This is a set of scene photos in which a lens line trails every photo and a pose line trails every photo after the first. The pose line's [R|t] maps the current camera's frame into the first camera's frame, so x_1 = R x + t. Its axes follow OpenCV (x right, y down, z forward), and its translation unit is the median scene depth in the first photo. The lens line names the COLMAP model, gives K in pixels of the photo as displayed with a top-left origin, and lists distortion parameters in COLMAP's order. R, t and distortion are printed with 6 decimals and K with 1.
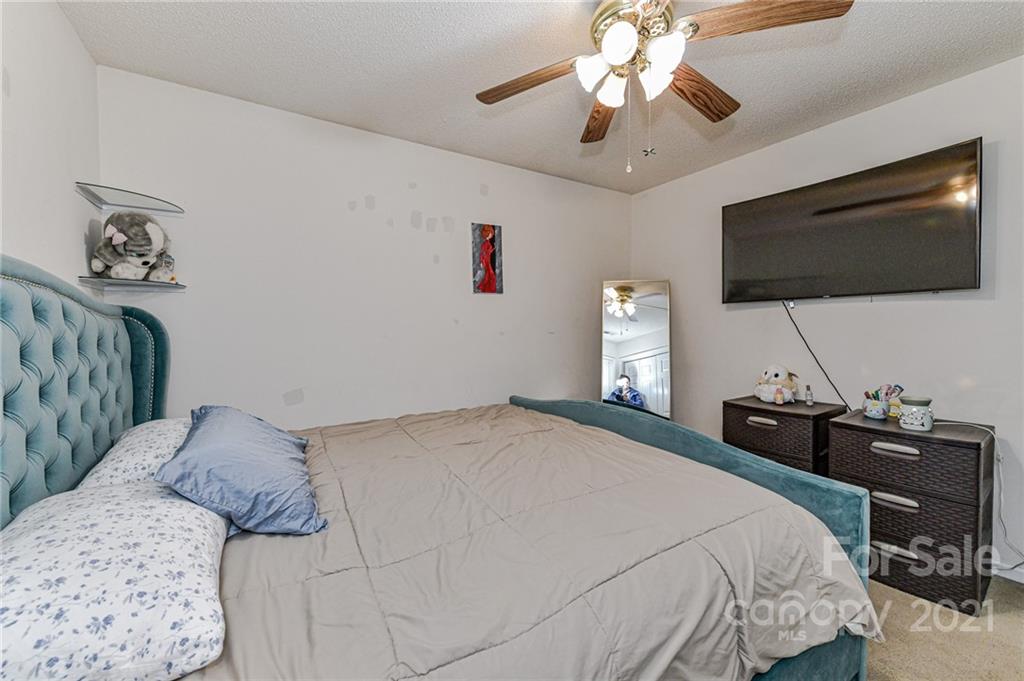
lens RADIAL K [[399.6, 0, 508.6], [0, 399.6, 337.2], [0, 0, 1]] dist [-0.000909, -0.000356]
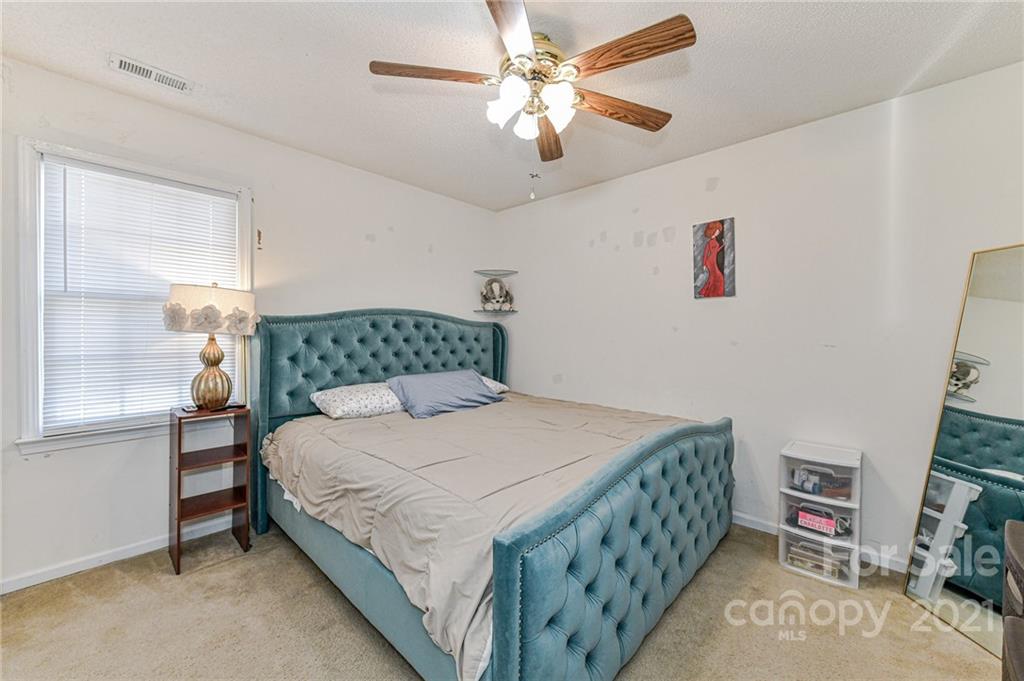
lens RADIAL K [[399.6, 0, 508.6], [0, 399.6, 337.2], [0, 0, 1]] dist [-0.000909, -0.000356]
pose [[0.261130, 0.015553, -0.965178, 0.709638], [-0.033484, 0.999414, 0.007045, -0.012375], [0.964723, 0.030479, 0.261498, 0.332504]]
